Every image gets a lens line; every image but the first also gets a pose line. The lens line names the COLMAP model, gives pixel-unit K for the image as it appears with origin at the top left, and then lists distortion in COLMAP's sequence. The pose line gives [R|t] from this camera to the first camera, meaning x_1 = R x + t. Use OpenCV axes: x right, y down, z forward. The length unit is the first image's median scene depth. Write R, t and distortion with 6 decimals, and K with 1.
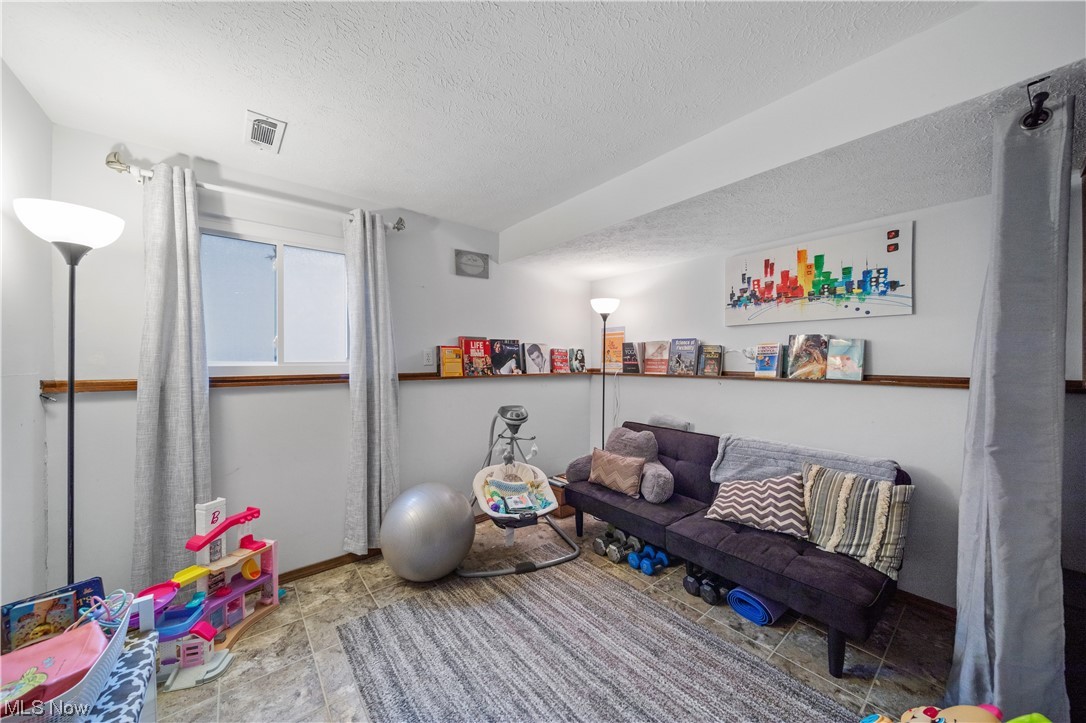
lens RADIAL K [[379.7, 0, 542.3], [0, 379.7, 359.2], [0, 0, 1]] dist [-0.000280, -0.000052]
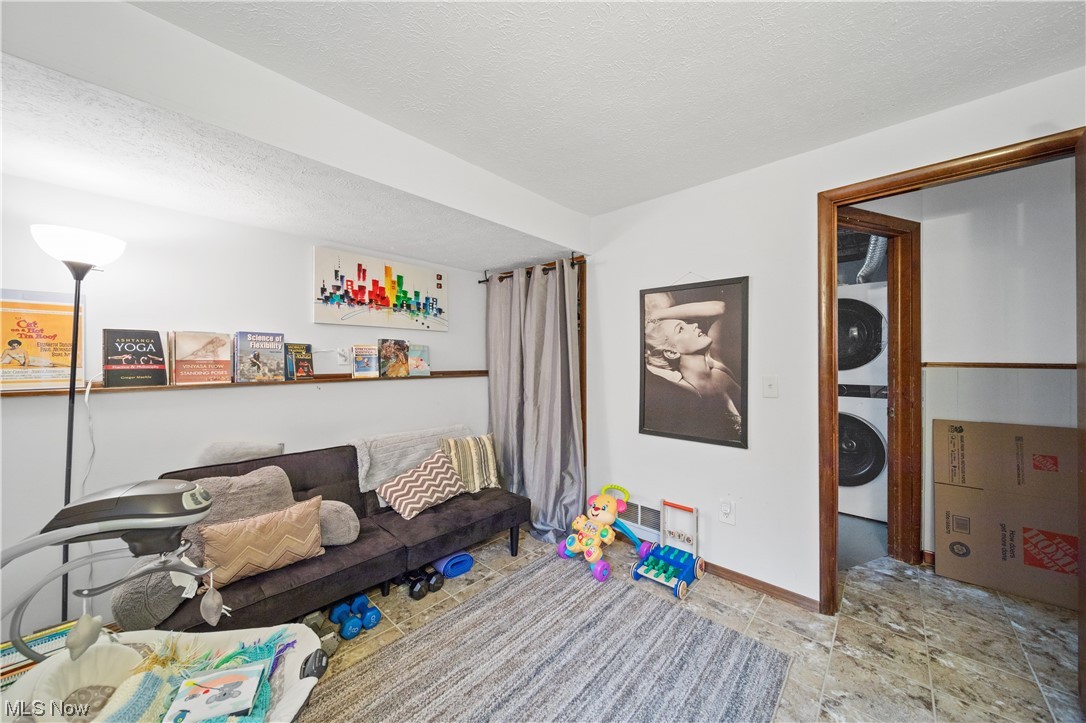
lens RADIAL K [[379.7, 0, 542.3], [0, 379.7, 359.2], [0, 0, 1]] dist [-0.000280, -0.000052]
pose [[-0.144291, 0.002271, 0.989533, -0.534184], [0.001089, 0.999997, -0.002137, -0.000351], [-0.989535, 0.000769, -0.144293, 0.702587]]
